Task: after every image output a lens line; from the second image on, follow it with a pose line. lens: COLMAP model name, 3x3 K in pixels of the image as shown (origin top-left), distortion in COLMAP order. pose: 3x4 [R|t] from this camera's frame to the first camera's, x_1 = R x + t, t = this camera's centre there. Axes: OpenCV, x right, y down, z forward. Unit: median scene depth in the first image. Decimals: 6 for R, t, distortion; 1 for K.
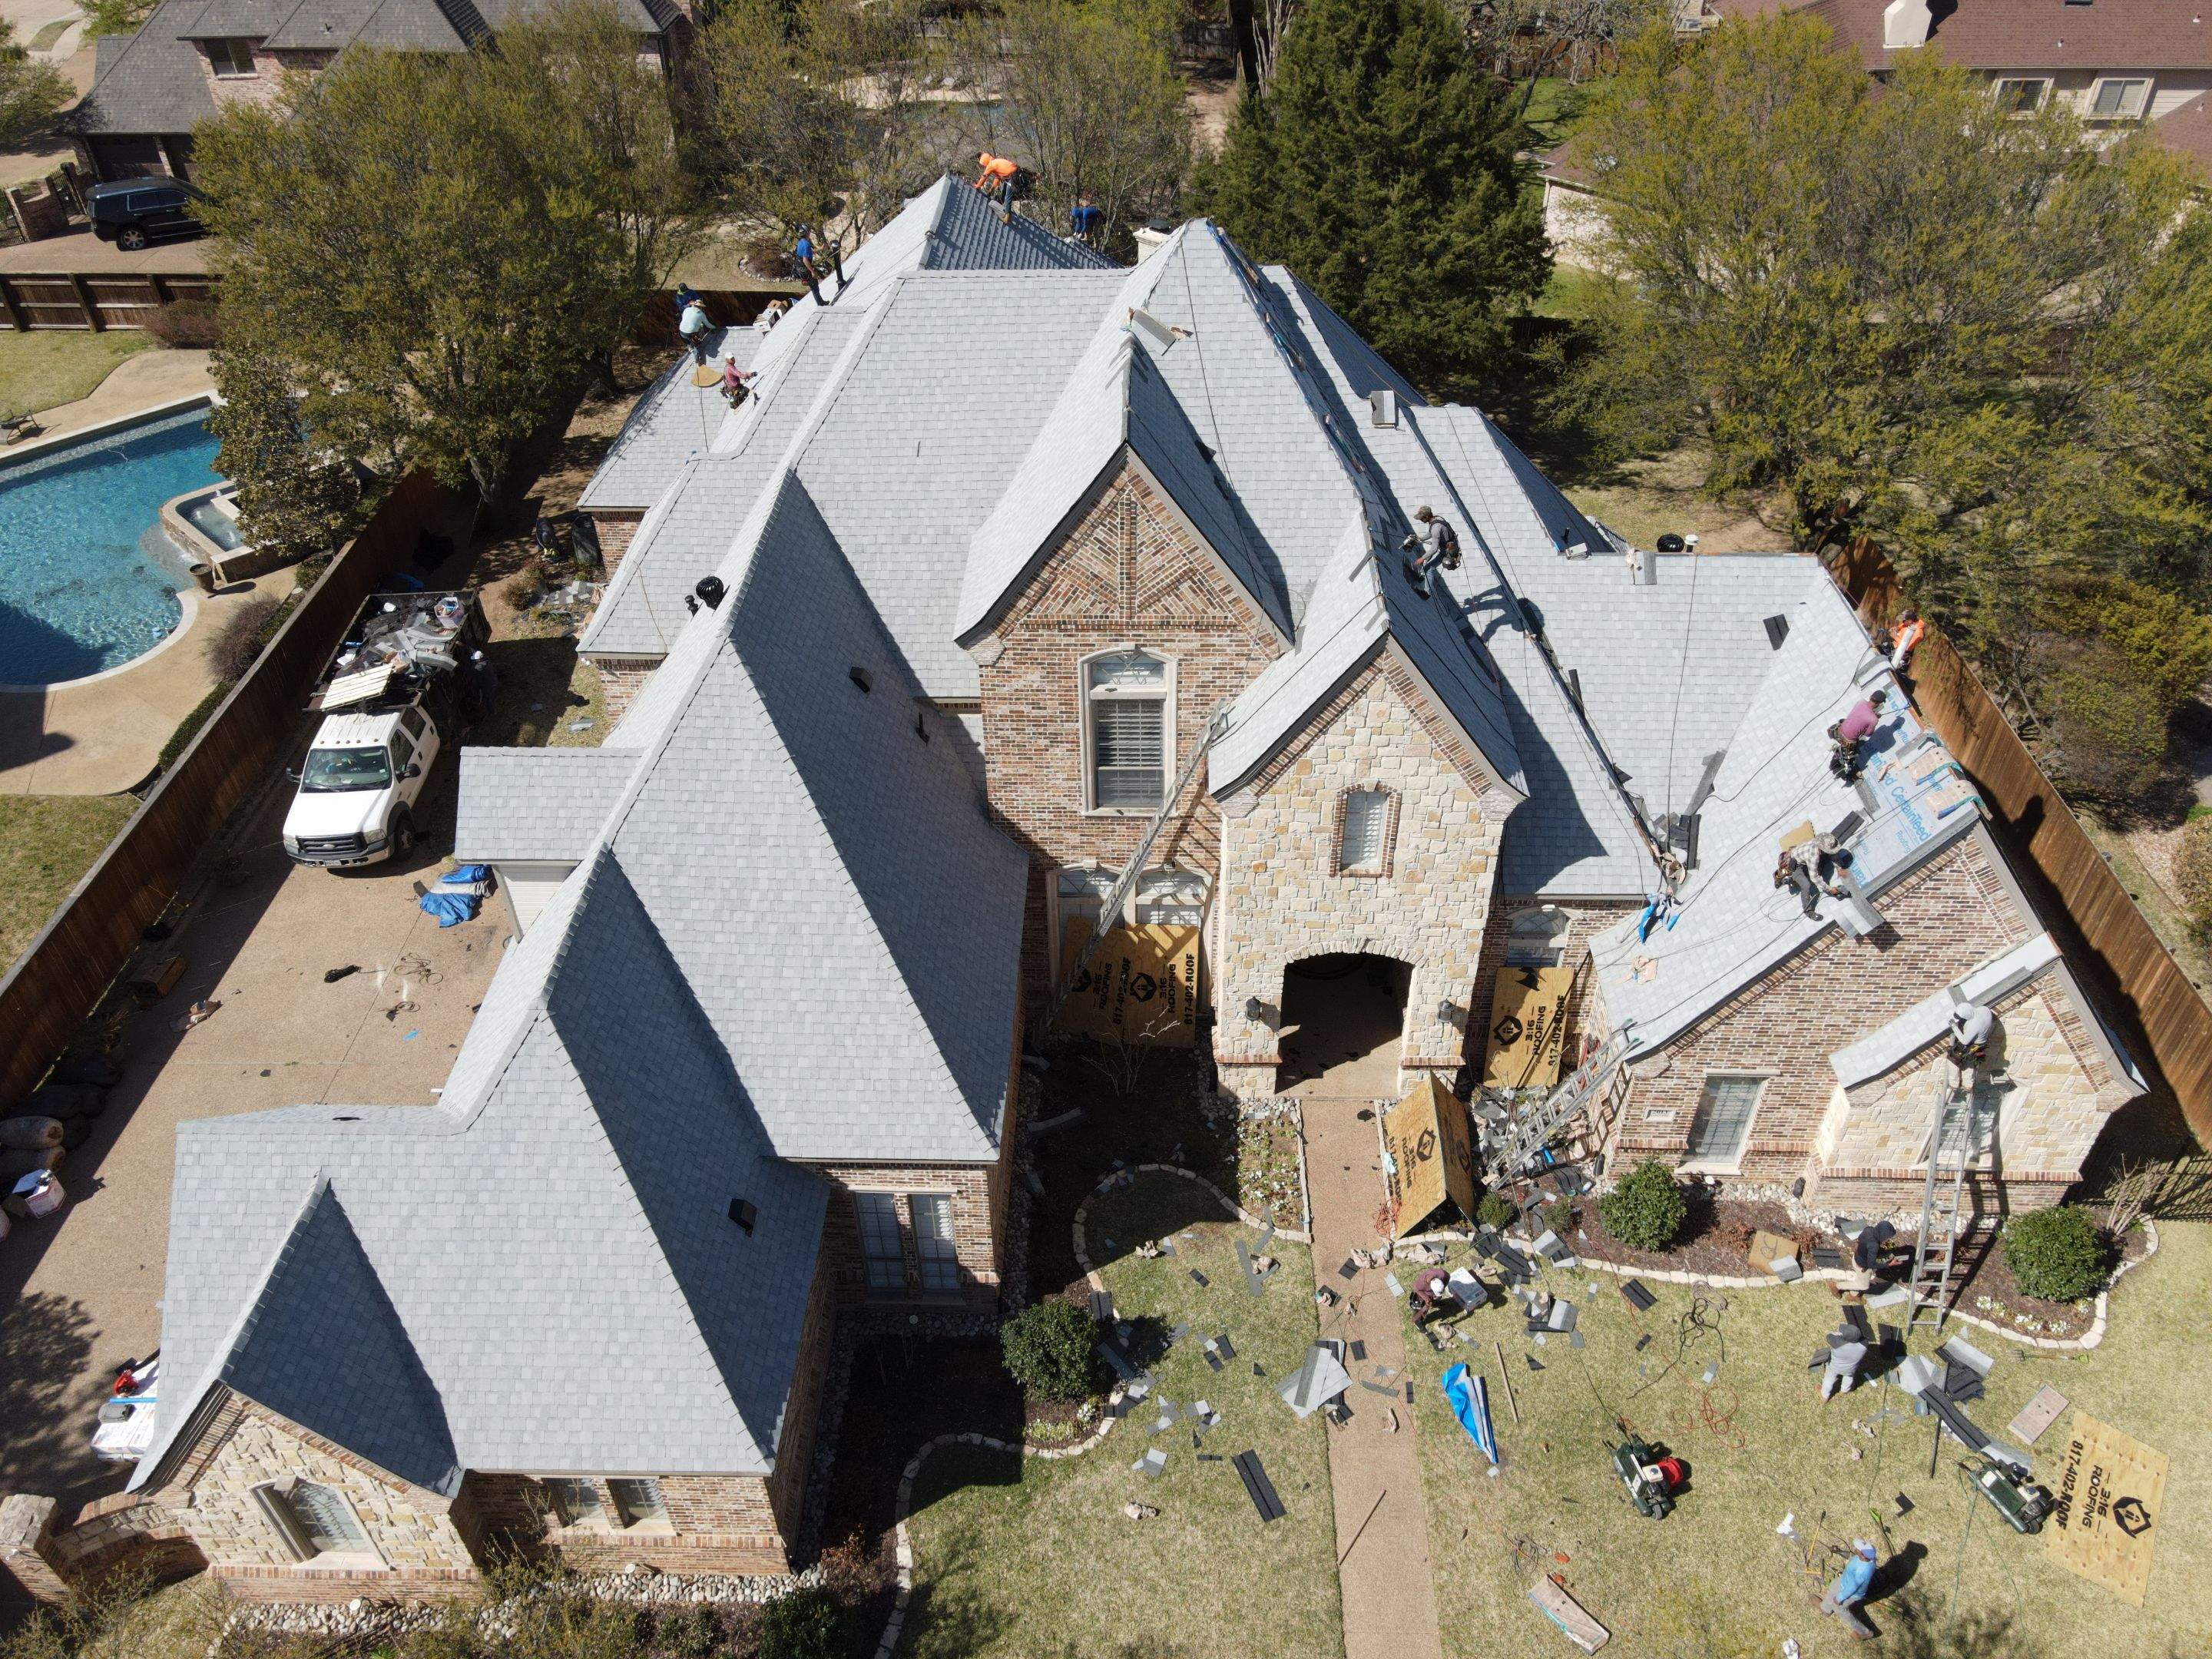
lens RADIAL K [[1619.4, 0, 1095.3], [0, 1619.4, 822.3], [0, 0, 1]] dist [0.027831, -0.010357]
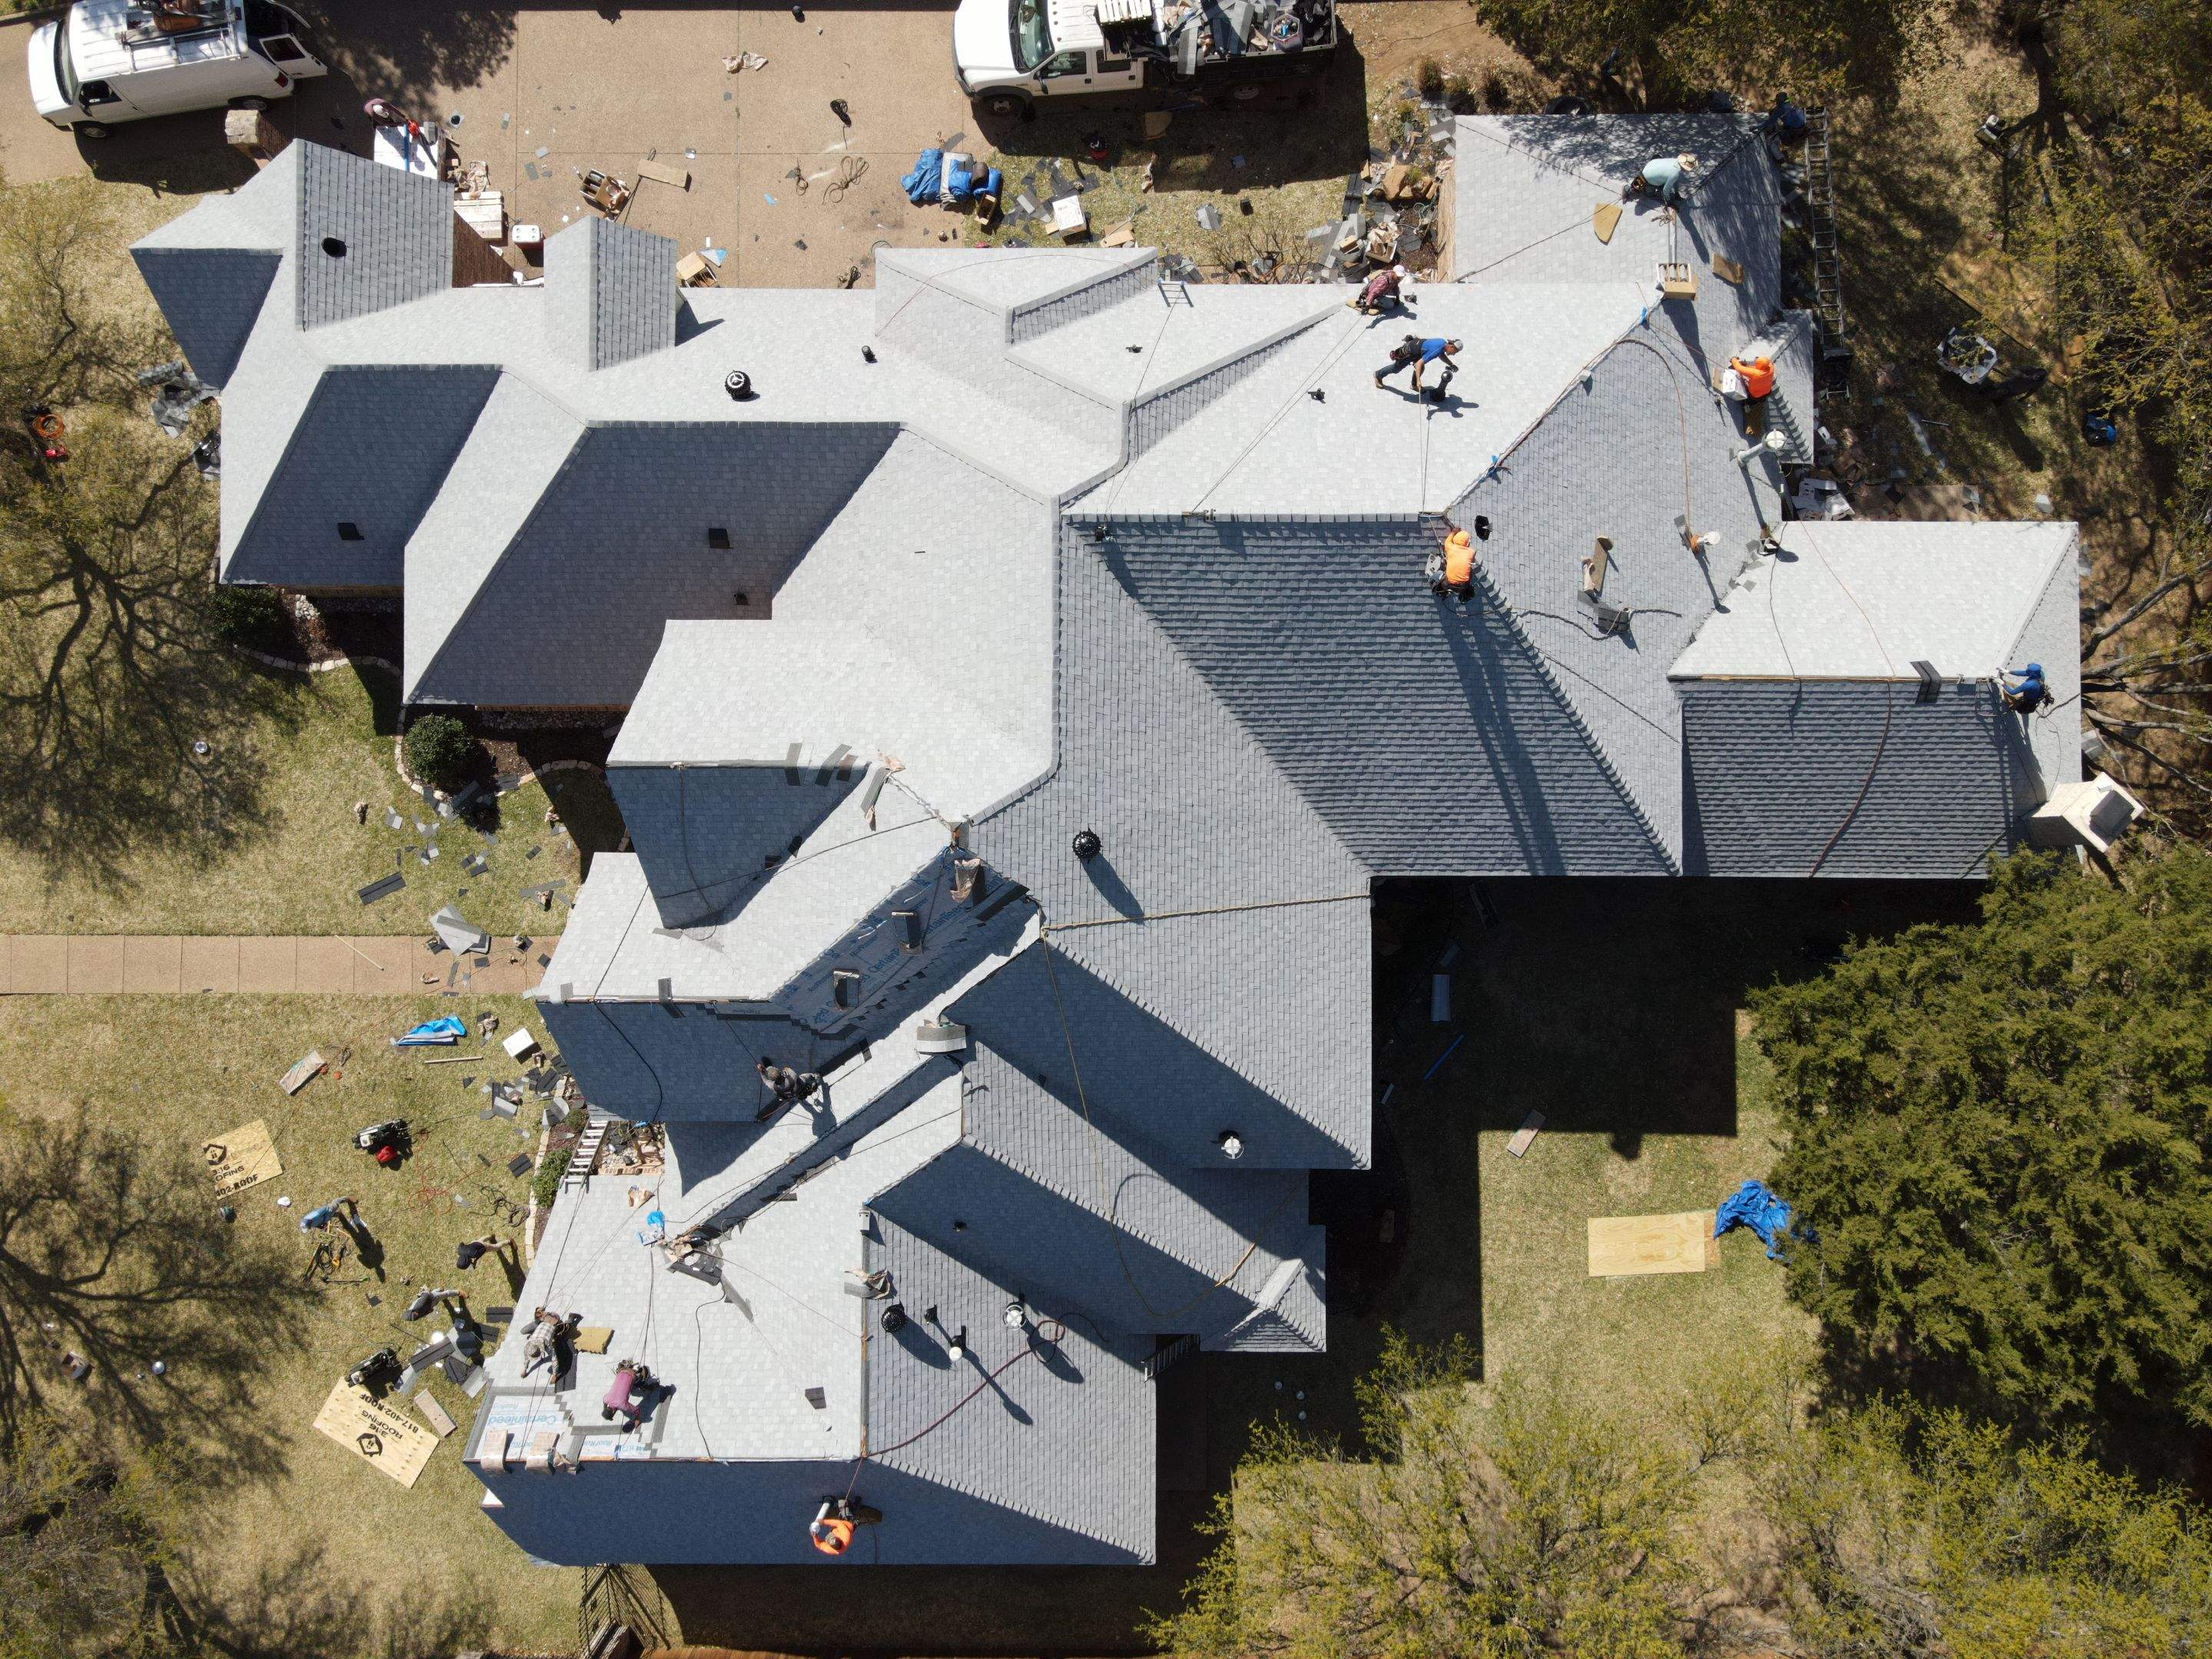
lens RADIAL K [[1619.4, 0, 1094.3], [0, 1619.4, 814.3], [0, 0, 1]] dist [0.027831, -0.010357]
pose [[0.030640, 0.999394, -0.016540, 0.070905], [-0.620550, 0.031992, 0.783514, -1.140424], [0.783568, -0.013743, 0.621154, 0.531060]]
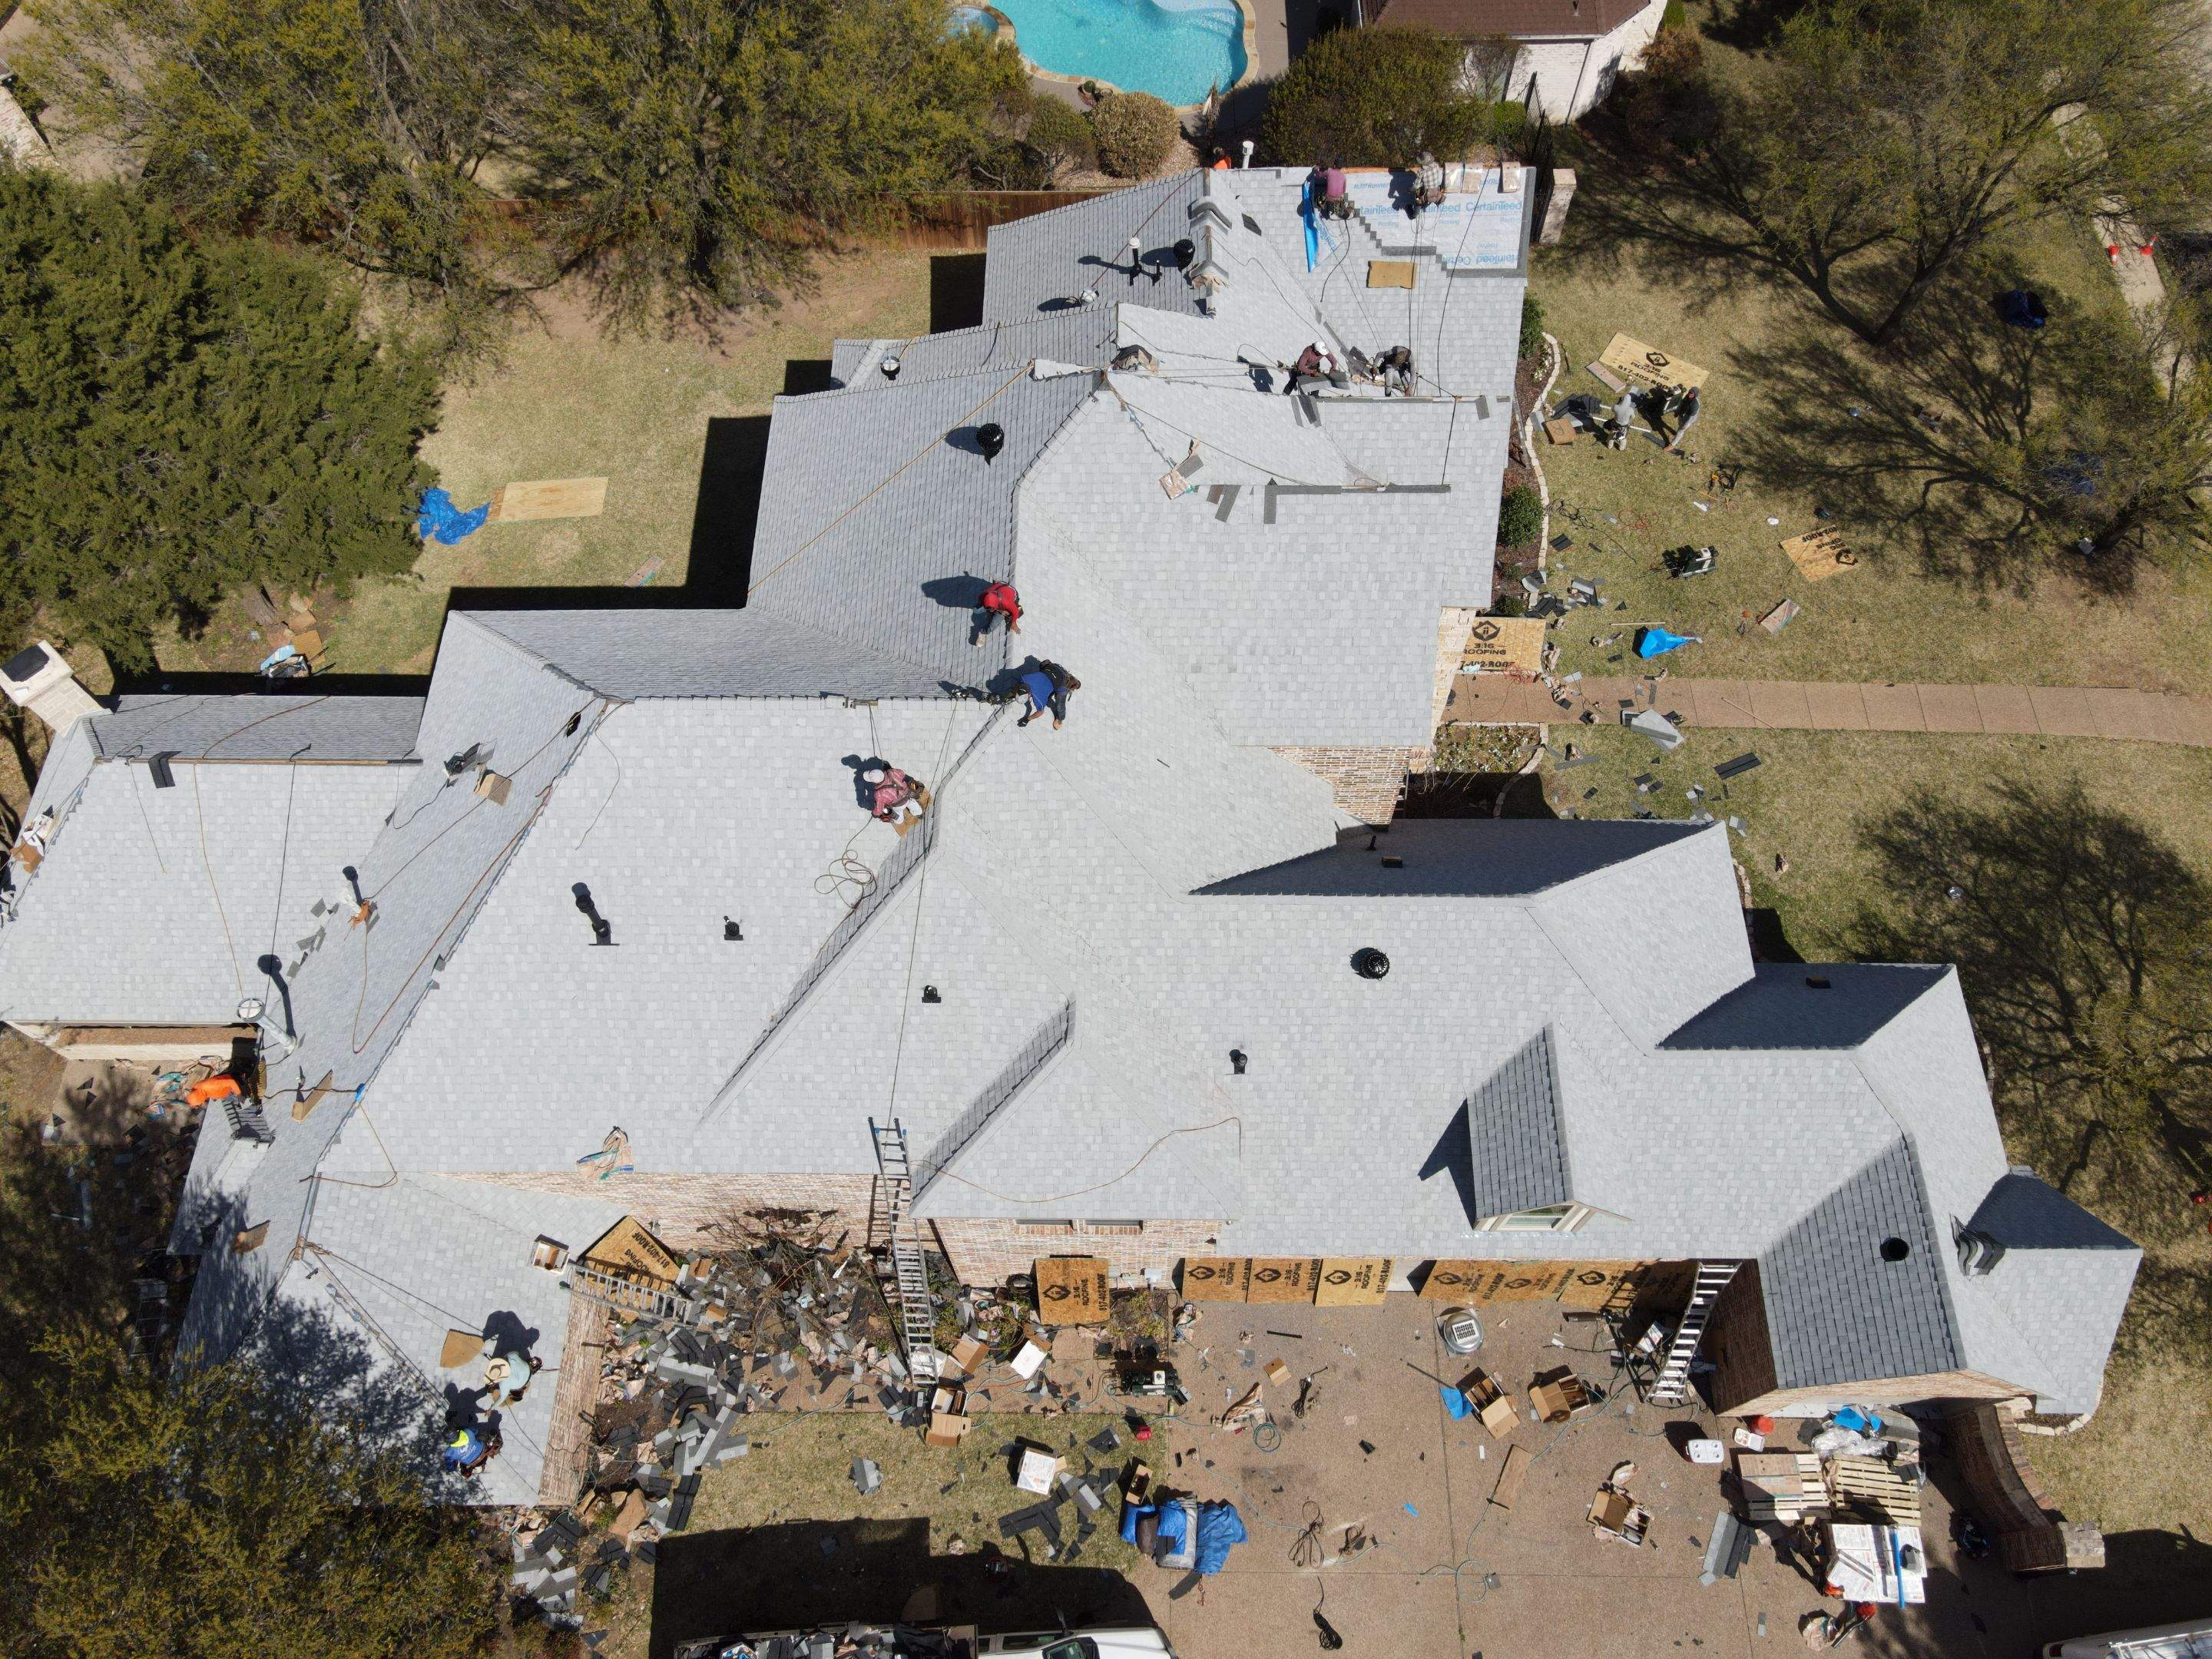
lens RADIAL K [[1619.4, 0, 1102.7], [0, 1619.4, 822.4], [0, 0, 1]] dist [0.027831, -0.010357]
pose [[-0.022258, -0.875668, 0.482401, -0.636200], [0.638361, 0.358903, 0.680944, -0.948932], [-0.769415, 0.323103, 0.551004, 0.583574]]
